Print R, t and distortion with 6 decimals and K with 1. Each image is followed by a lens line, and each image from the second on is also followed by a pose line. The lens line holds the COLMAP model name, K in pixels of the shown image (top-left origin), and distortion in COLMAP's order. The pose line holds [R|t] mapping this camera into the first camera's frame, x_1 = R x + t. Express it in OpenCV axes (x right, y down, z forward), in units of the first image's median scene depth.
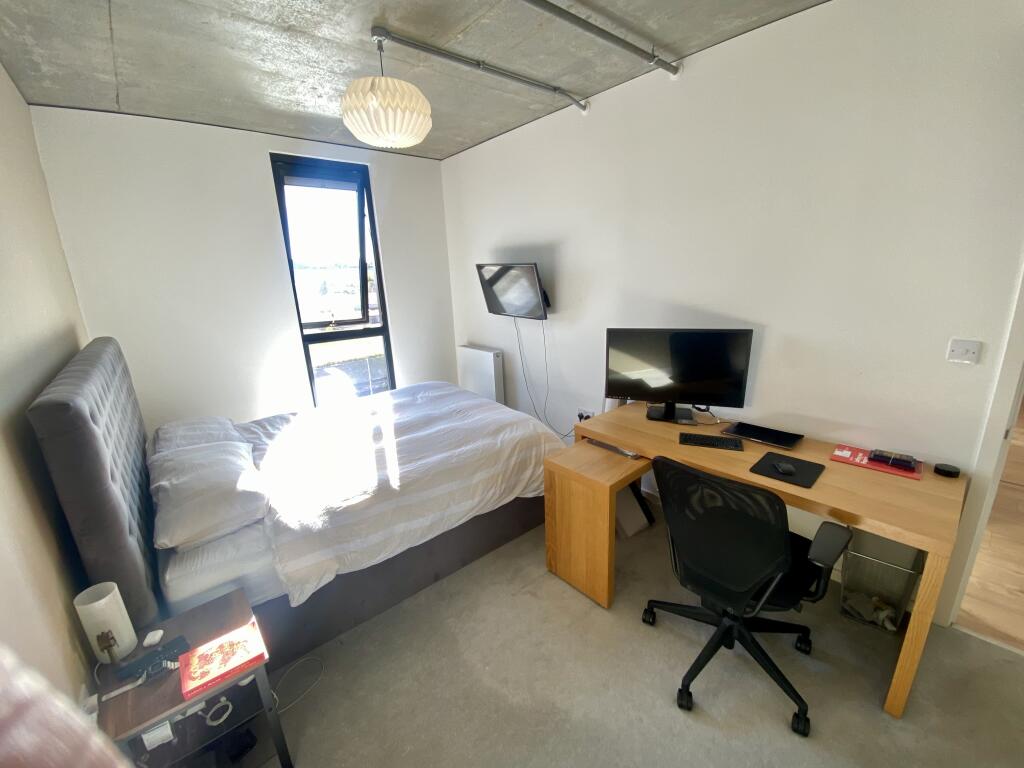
lens RADIAL K [[415.2, 0, 512.0], [0, 415.2, 384.0], [0, 0, 1]] dist [0.016517, -0.017025]
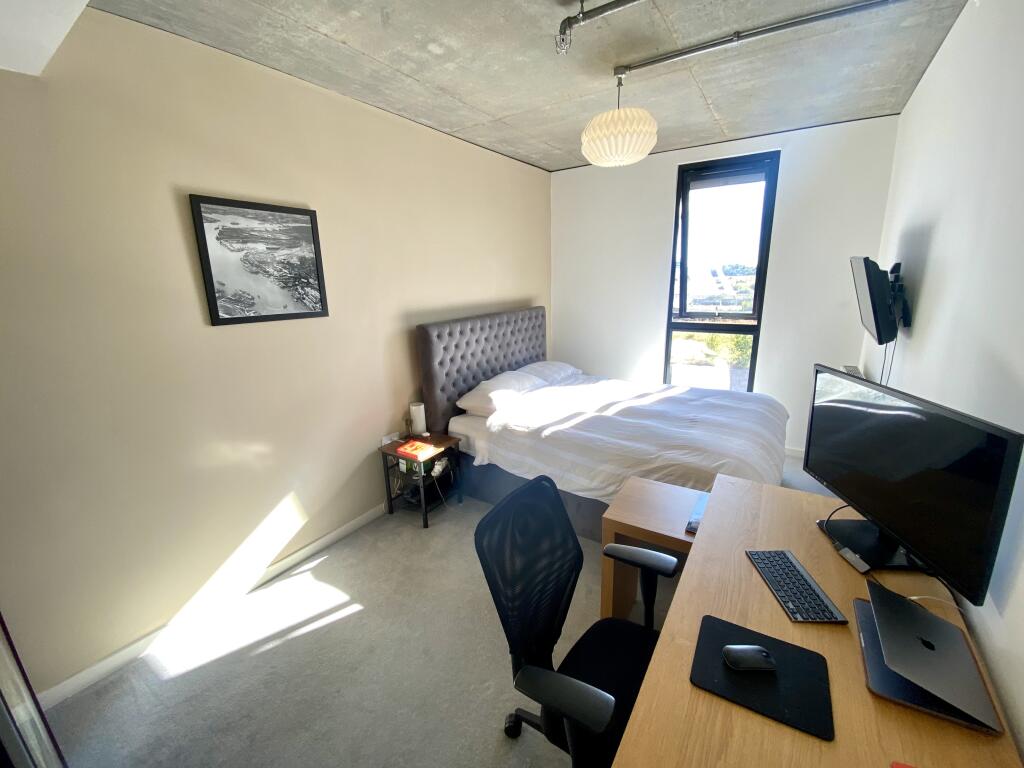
lens RADIAL K [[415.2, 0, 512.0], [0, 415.2, 384.0], [0, 0, 1]] dist [0.016517, -0.017025]
pose [[0.282463, 0.276453, -0.918579, 0.776220], [-0.239451, 0.947581, 0.211551, -0.148304], [0.928912, 0.160199, 0.333854, 0.379048]]
